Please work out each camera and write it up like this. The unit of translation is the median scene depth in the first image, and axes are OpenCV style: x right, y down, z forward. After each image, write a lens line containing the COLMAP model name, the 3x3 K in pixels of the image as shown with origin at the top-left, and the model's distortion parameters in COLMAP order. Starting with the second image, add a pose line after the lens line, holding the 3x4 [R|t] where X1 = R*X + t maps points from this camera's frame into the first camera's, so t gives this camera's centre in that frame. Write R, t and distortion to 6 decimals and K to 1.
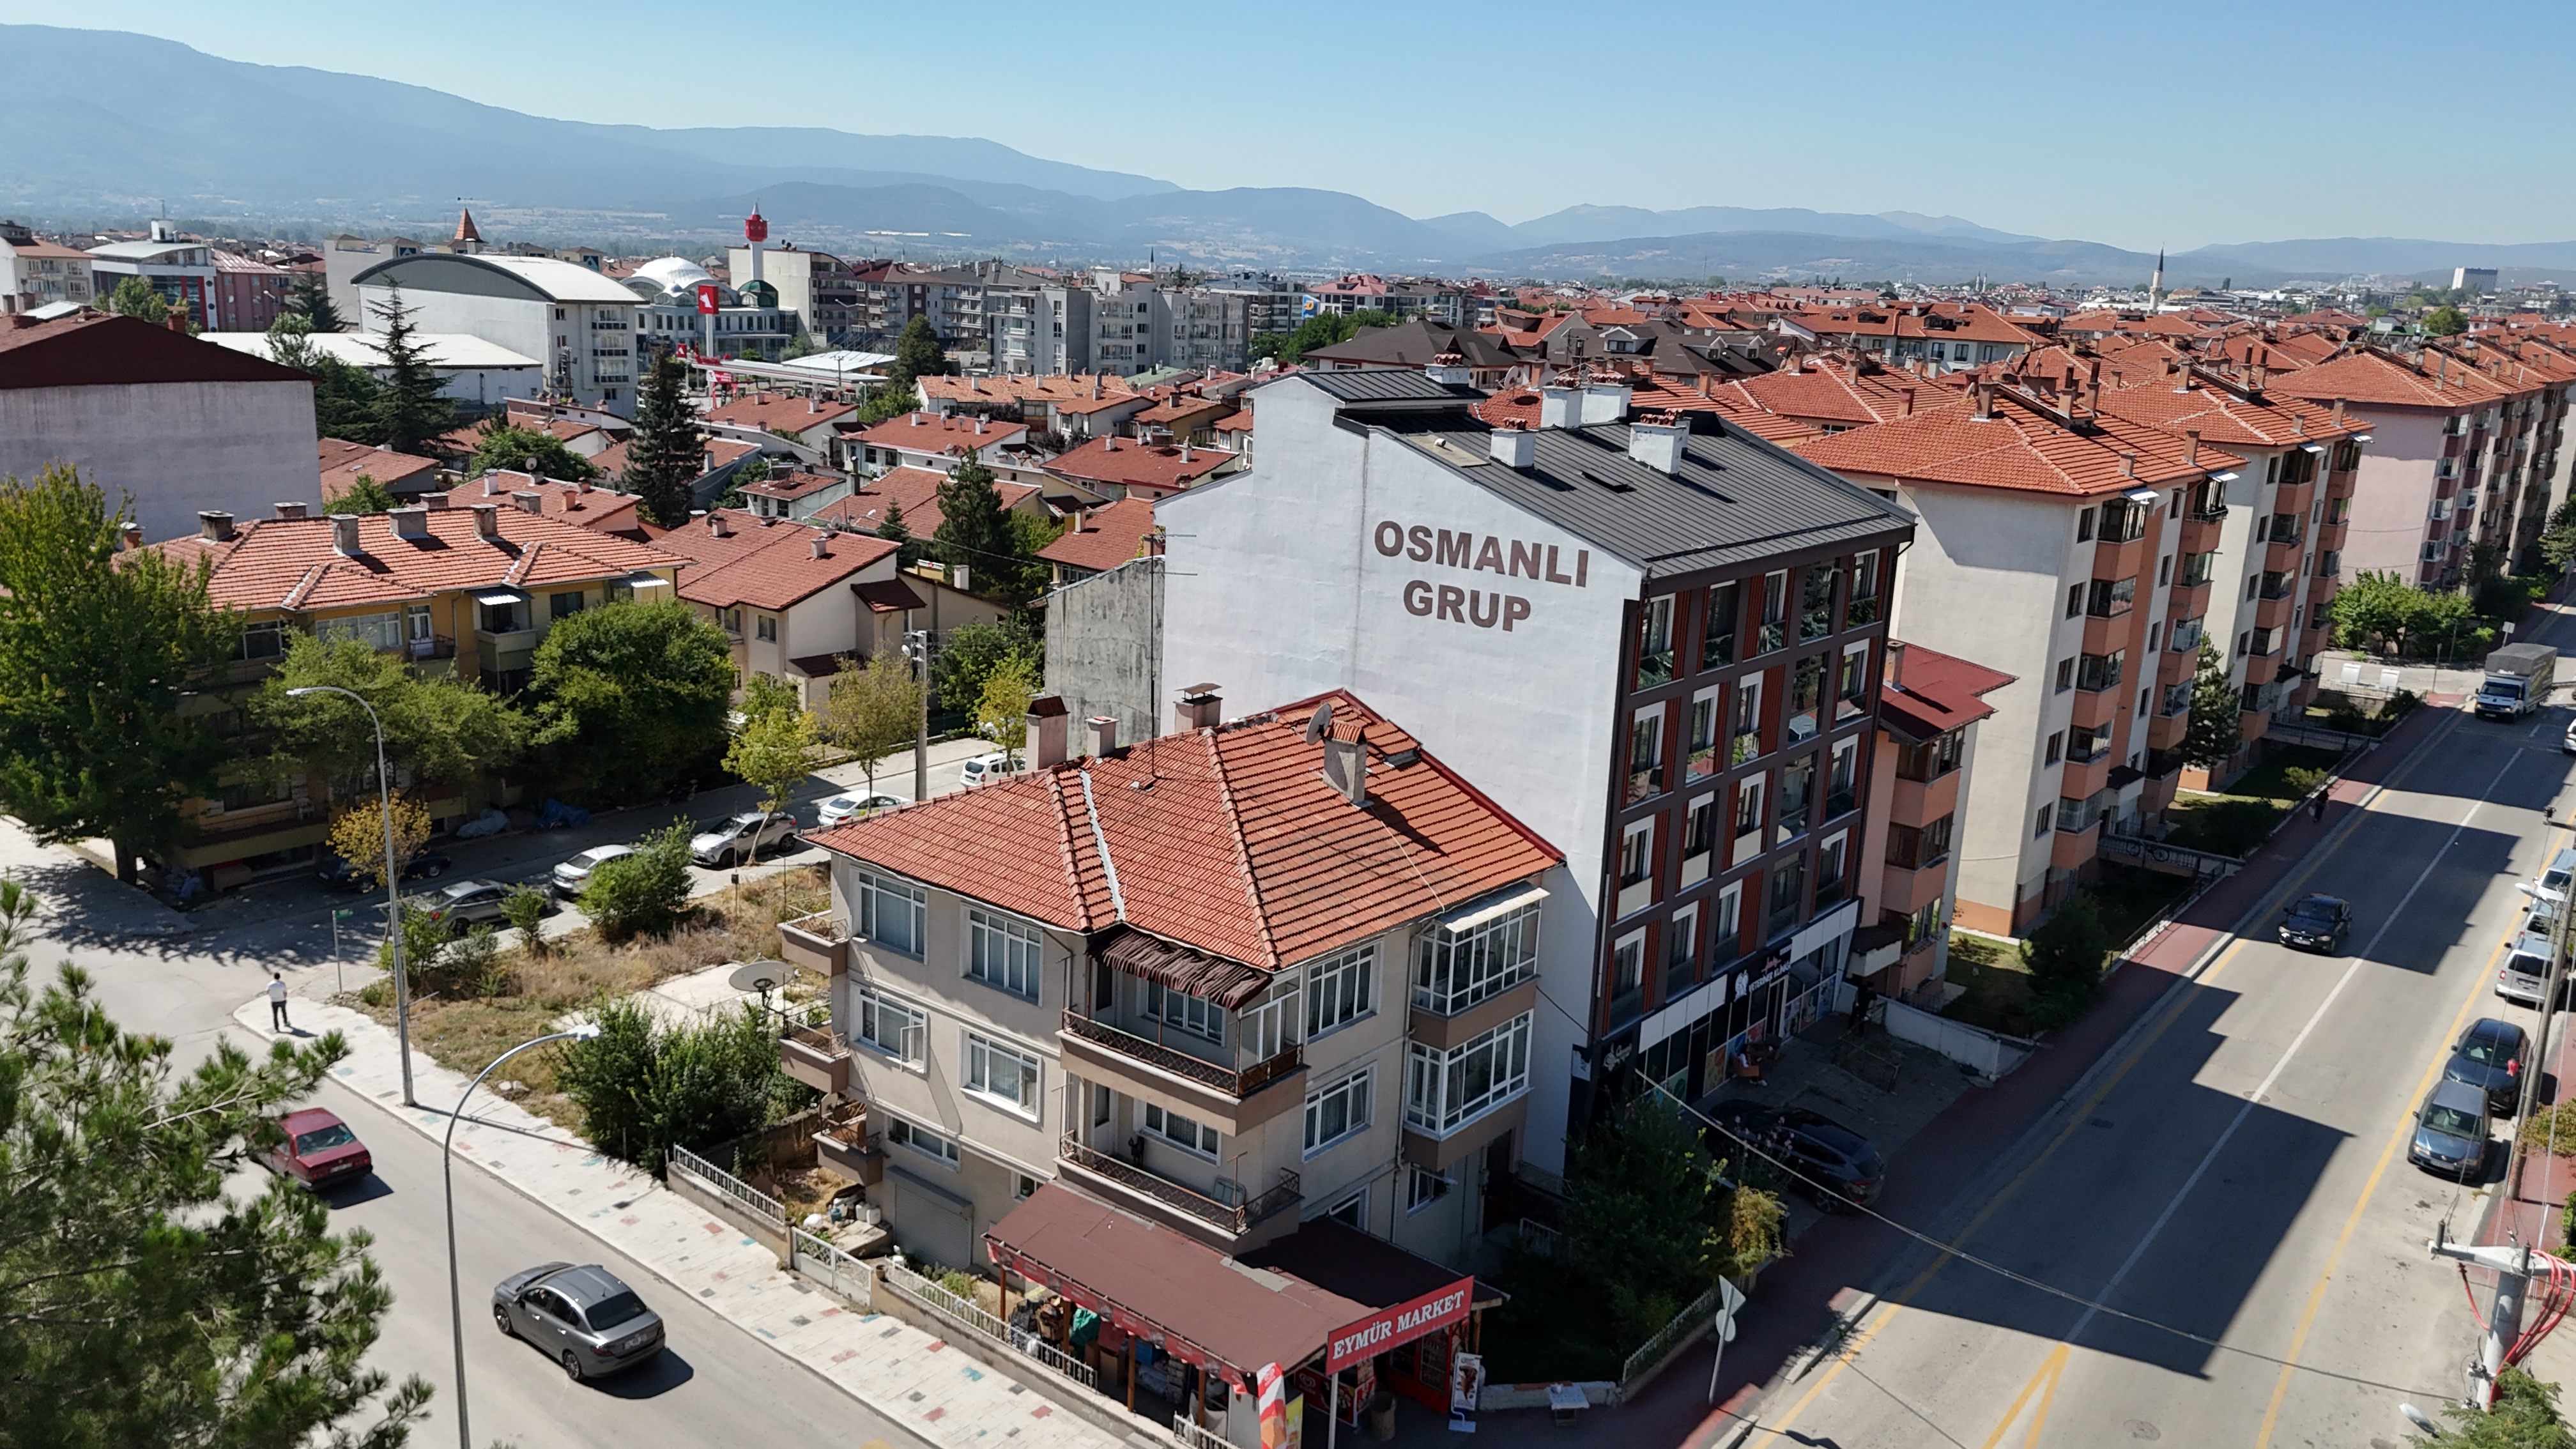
lens RADIAL K [[1905.4, 0, 1295.9], [0, 1905.4, 721.0], [0, 0, 1]] dist [0.064258, -0.061122]
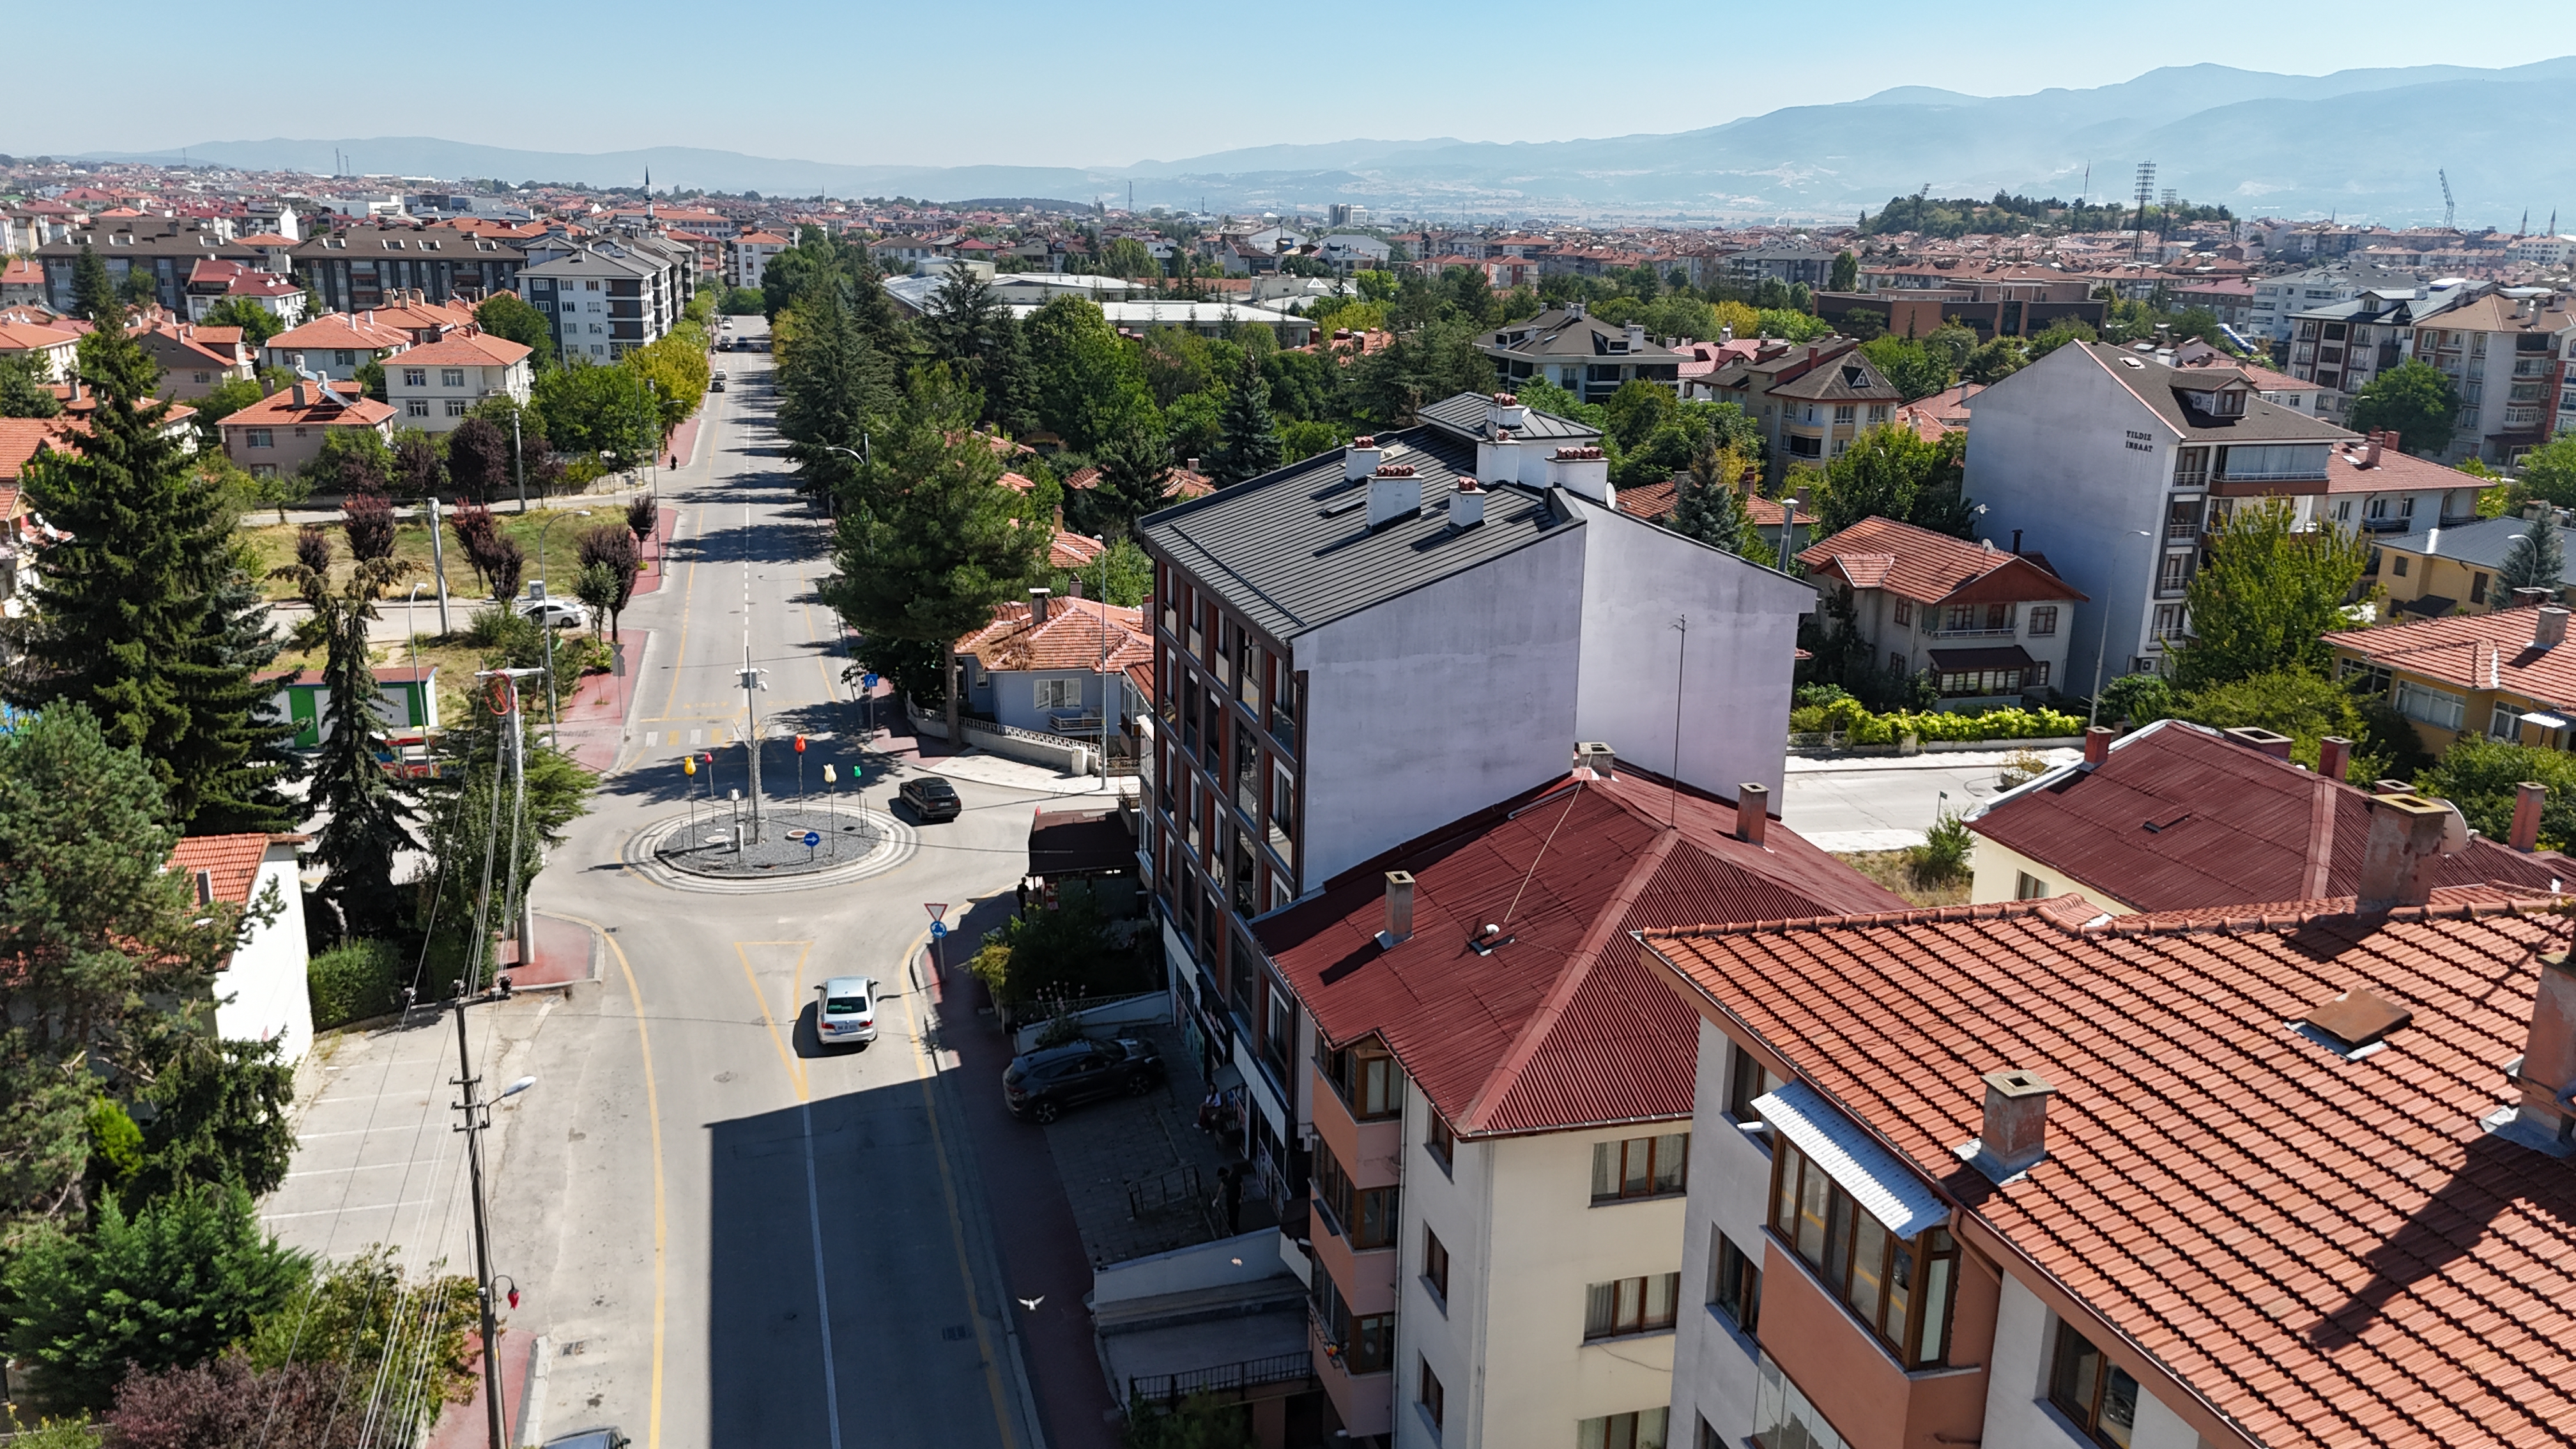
lens RADIAL K [[1905.4, 0, 1291.8], [0, 1905.4, 724.3], [0, 0, 1]] dist [0.064258, -0.061122]
pose [[-0.582816, 0.155166, -0.797652, 0.871498], [-0.234931, 0.907507, 0.348192, -0.316872], [0.777903, 0.390325, -0.492456, 1.301229]]
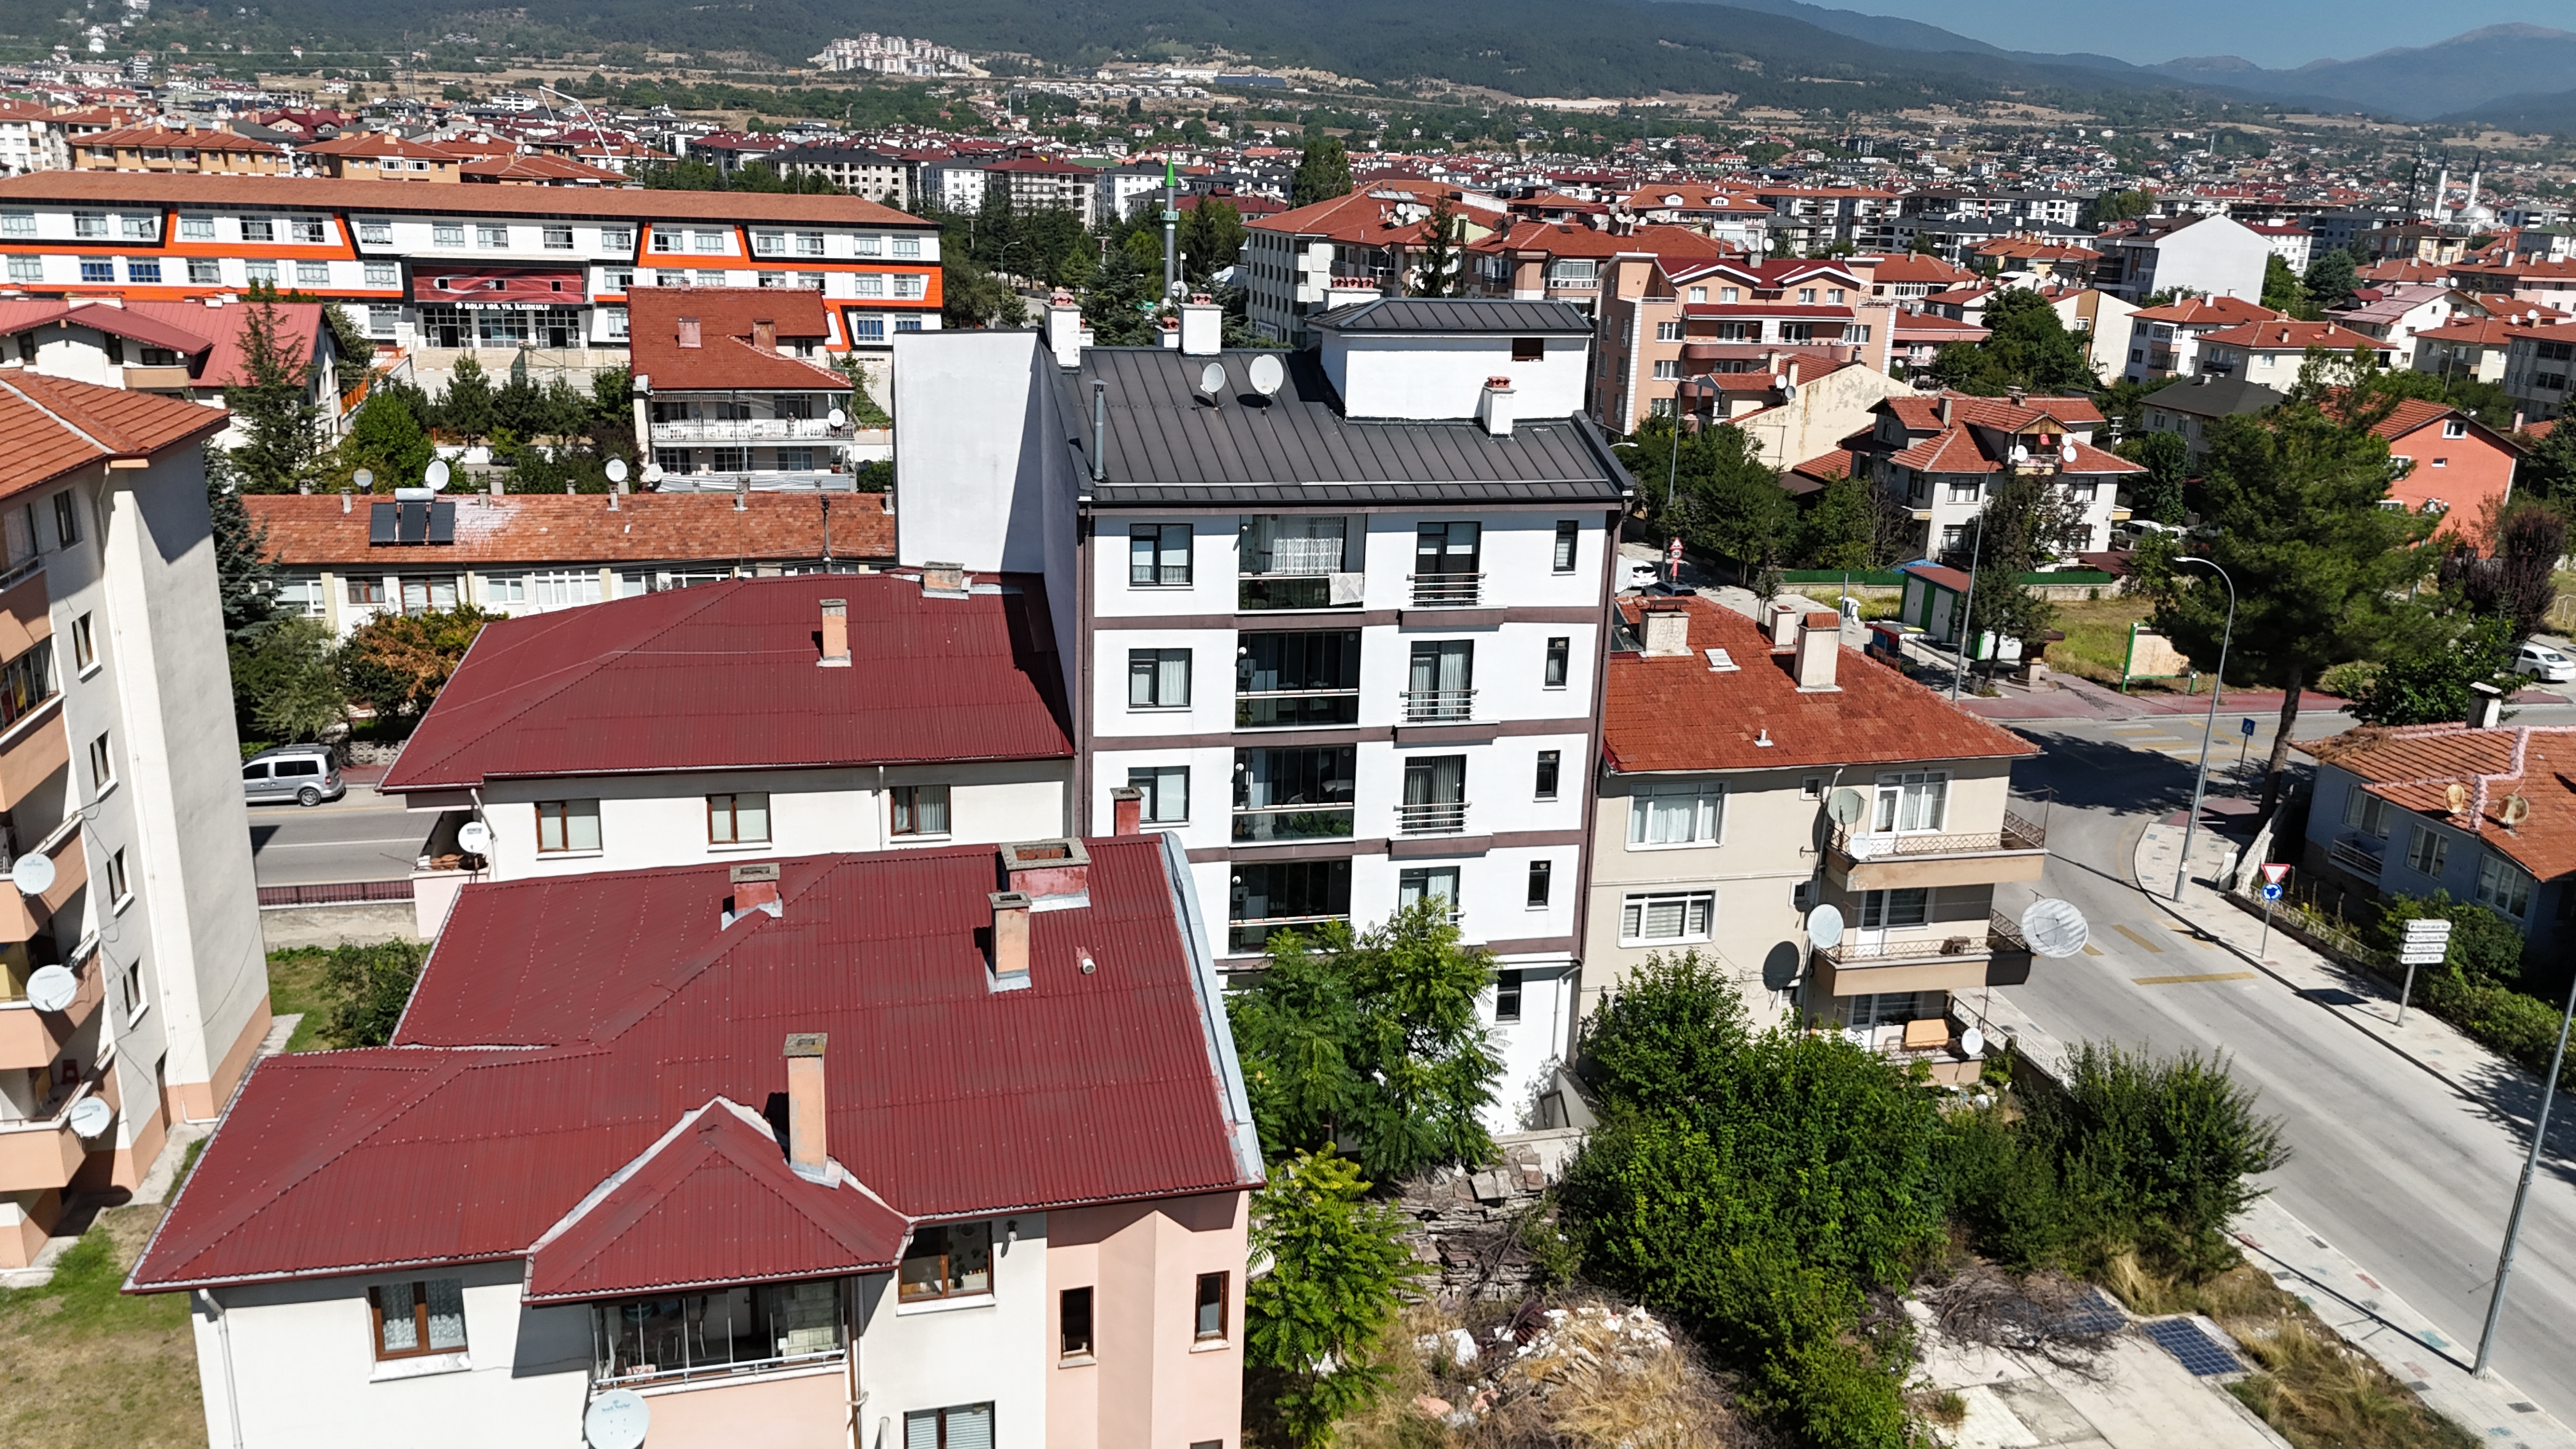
lens RADIAL K [[1905.4, 0, 1291.9], [0, 1905.4, 722.1], [0, 0, 1]] dist [0.064258, -0.061122]
pose [[-0.784978, -0.238581, 0.571742, -0.413447], [0.076915, 0.878202, 0.472065, -0.384936], [-0.614730, 0.414536, -0.671019, 1.507332]]
